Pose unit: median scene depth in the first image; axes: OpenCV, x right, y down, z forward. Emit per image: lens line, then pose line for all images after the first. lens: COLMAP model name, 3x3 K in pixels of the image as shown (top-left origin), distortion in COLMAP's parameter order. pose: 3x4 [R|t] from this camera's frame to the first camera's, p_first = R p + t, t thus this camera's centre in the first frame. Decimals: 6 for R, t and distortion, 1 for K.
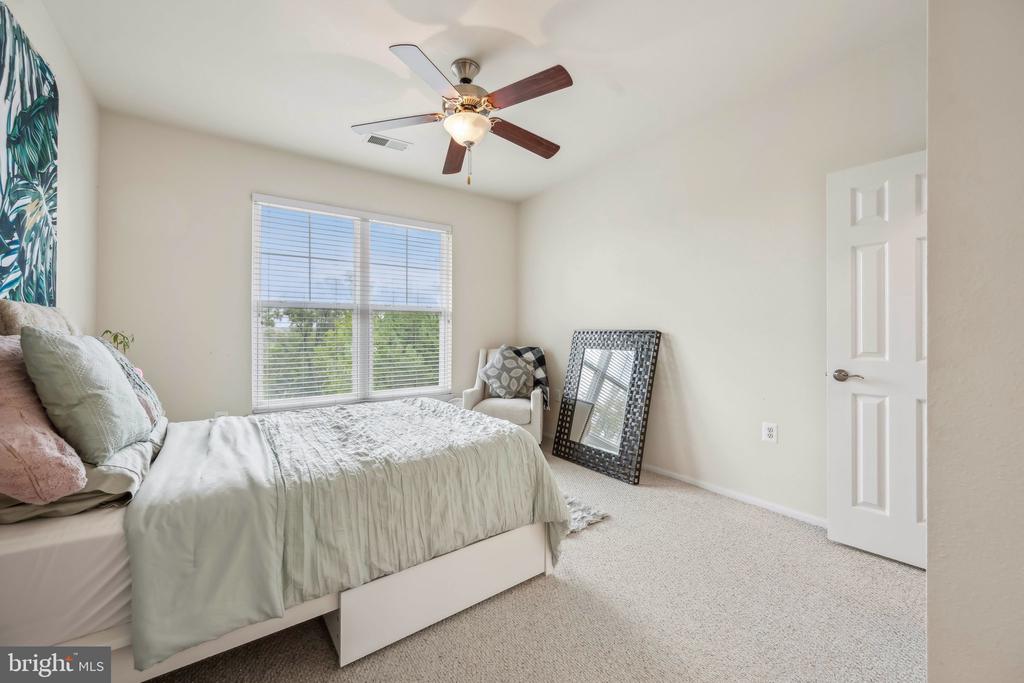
lens RADIAL K [[408.8, 0, 513.1], [0, 408.8, 328.5], [0, 0, 1]] dist [0.001694, 0.000341]
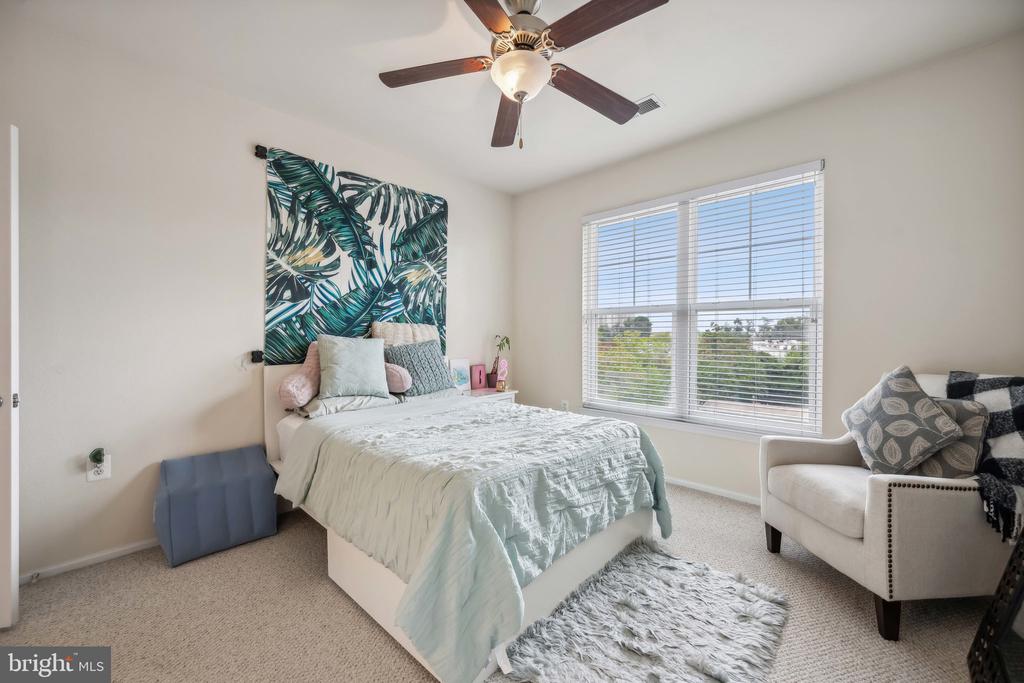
lens RADIAL K [[404.7, 0, 512.1], [0, 404.7, 337.3], [0, 0, 1]] dist [0.003937, 0.000140]
pose [[0.172628, 0.003365, -0.984981, 0.740147], [0.005899, 0.999973, 0.004450, 0.005446], [0.984969, -0.006579, 0.172603, 0.977572]]
